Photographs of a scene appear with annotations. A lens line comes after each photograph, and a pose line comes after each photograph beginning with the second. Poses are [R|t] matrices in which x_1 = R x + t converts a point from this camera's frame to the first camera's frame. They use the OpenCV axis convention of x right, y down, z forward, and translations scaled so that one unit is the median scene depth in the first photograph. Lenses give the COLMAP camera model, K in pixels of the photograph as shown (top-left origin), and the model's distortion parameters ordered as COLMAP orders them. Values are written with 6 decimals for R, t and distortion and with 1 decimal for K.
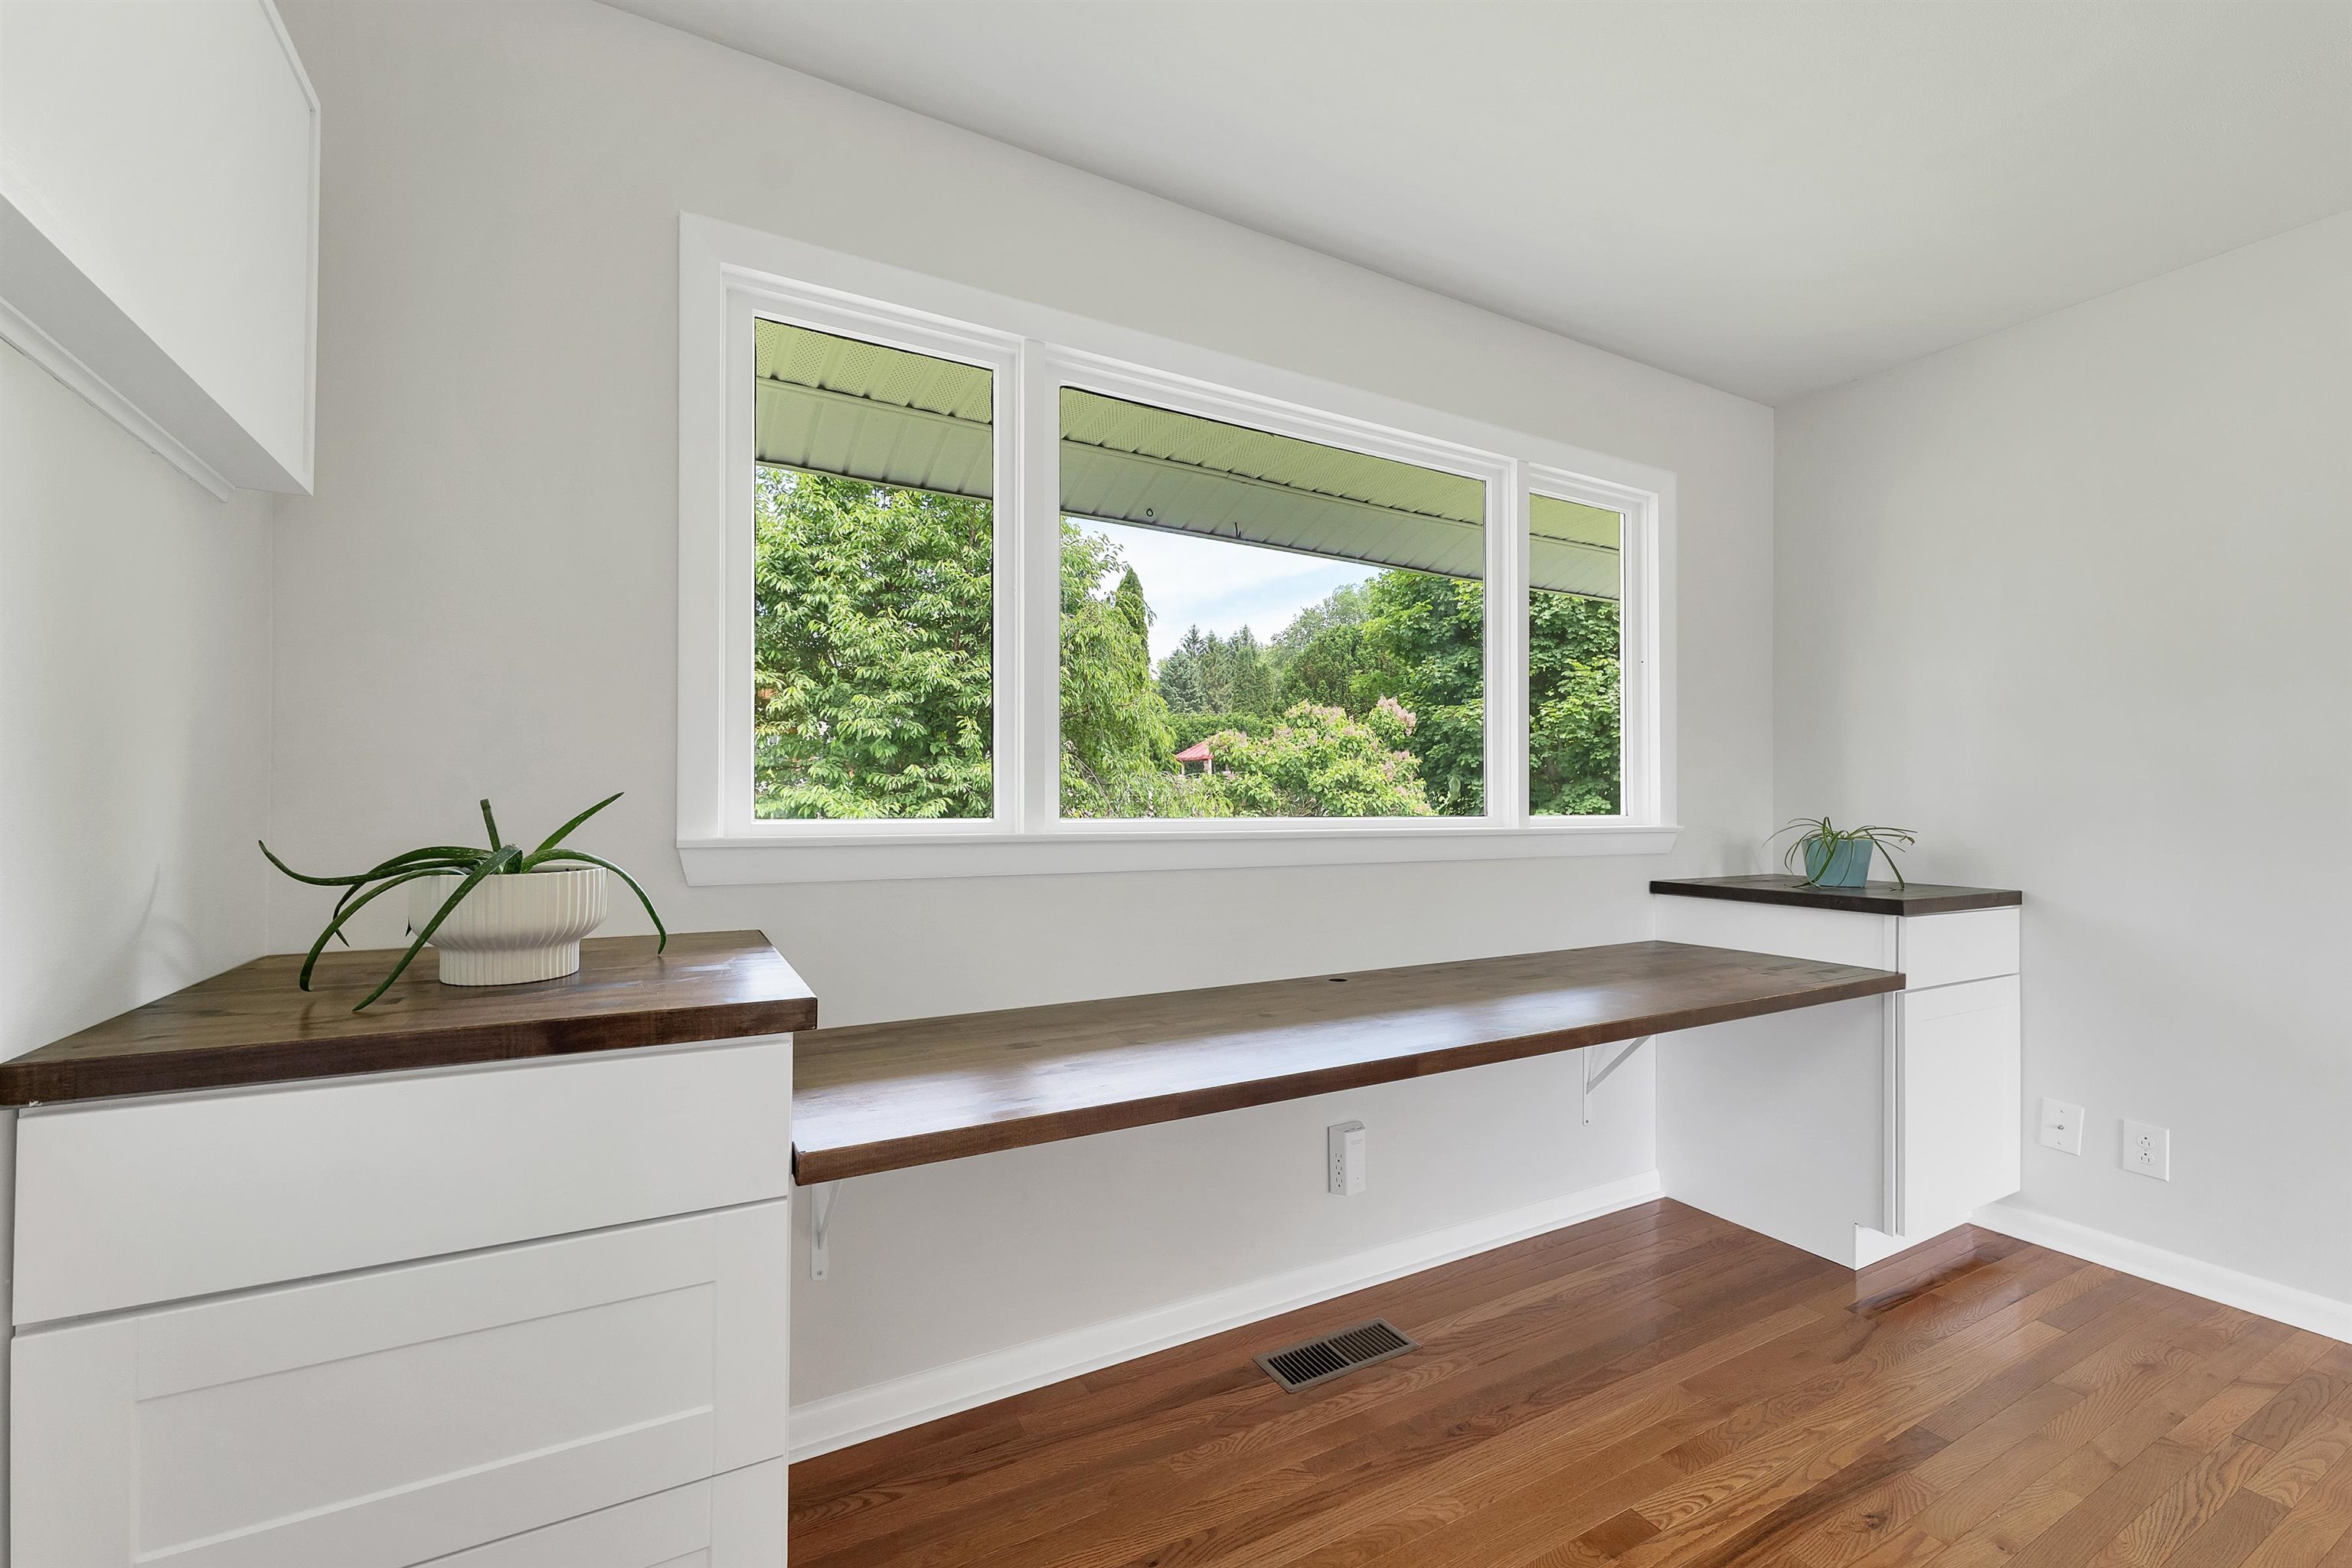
lens RADIAL K [[967.2, 0, 1177.4], [0, 967.2, 799.1], [0, 0, 1]] dist [0.002447, 0.000128]
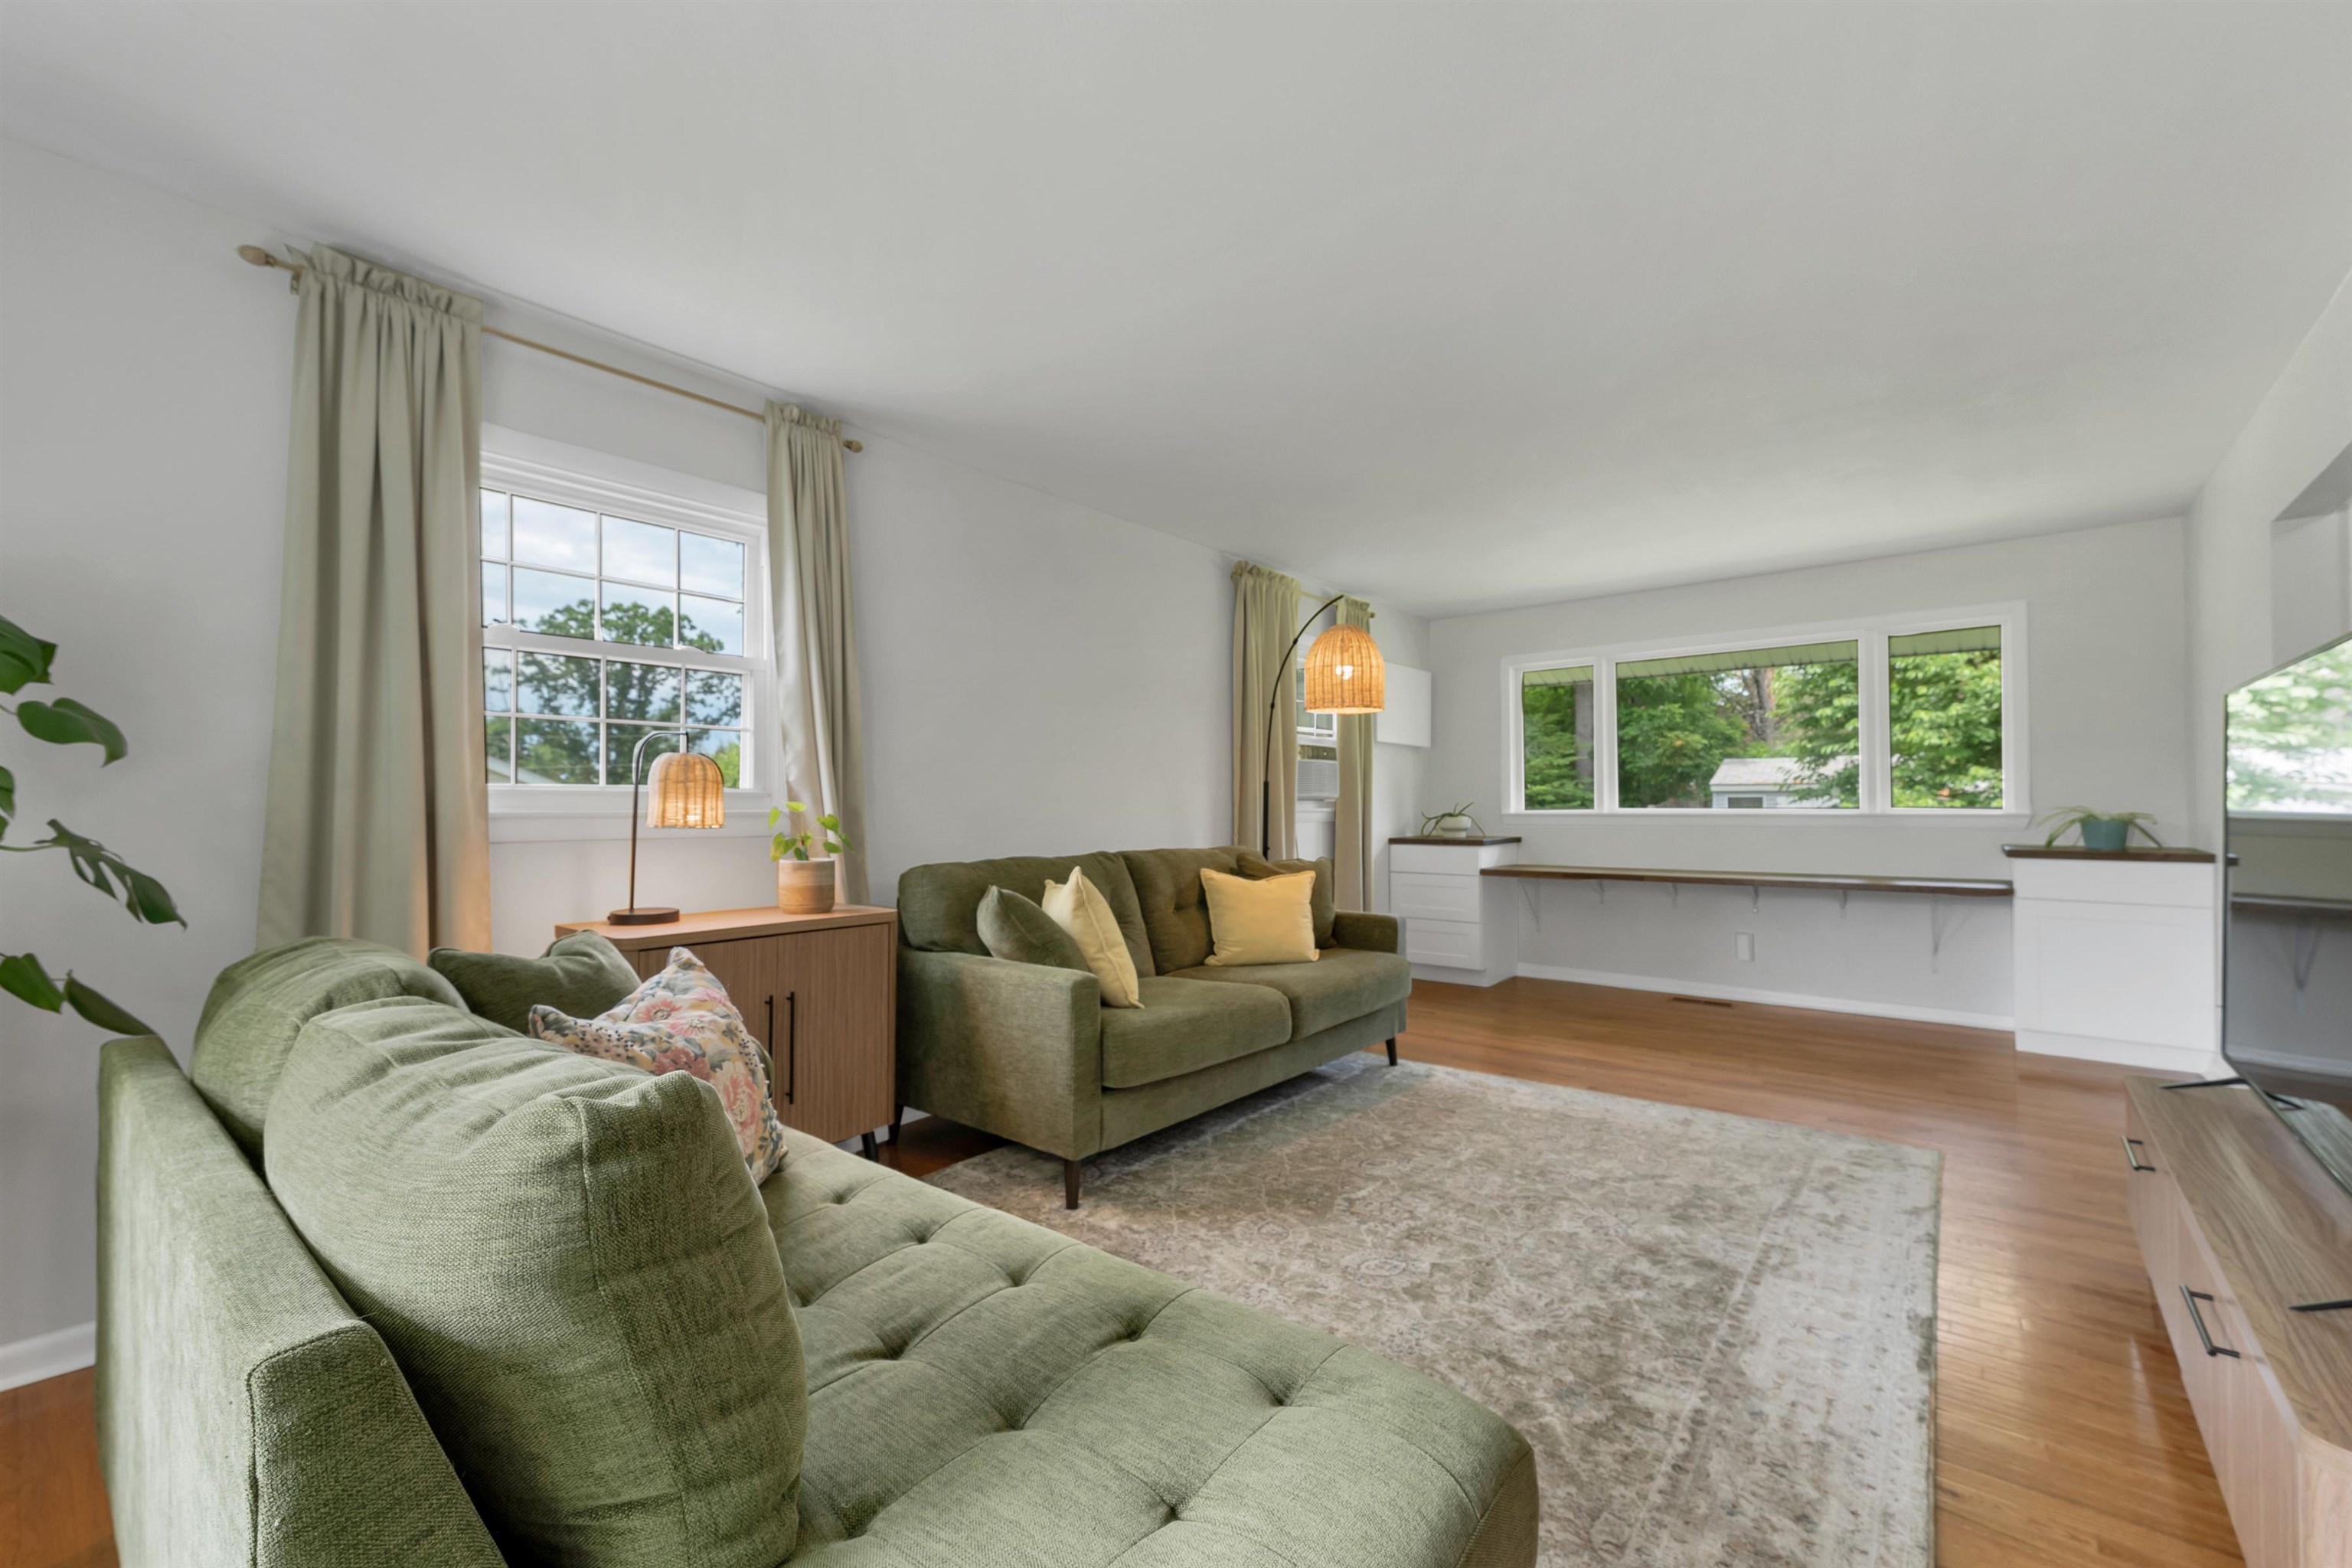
lens RADIAL K [[967.2, 0, 1177.4], [0, 967.2, 799.1], [0, 0, 1]] dist [0.002447, 0.000128]
pose [[0.363725, -0.012080, -0.931428, 1.673099], [0.011455, 0.999898, -0.008495, 0.002123], [0.931436, -0.007580, 0.363827, -1.053582]]
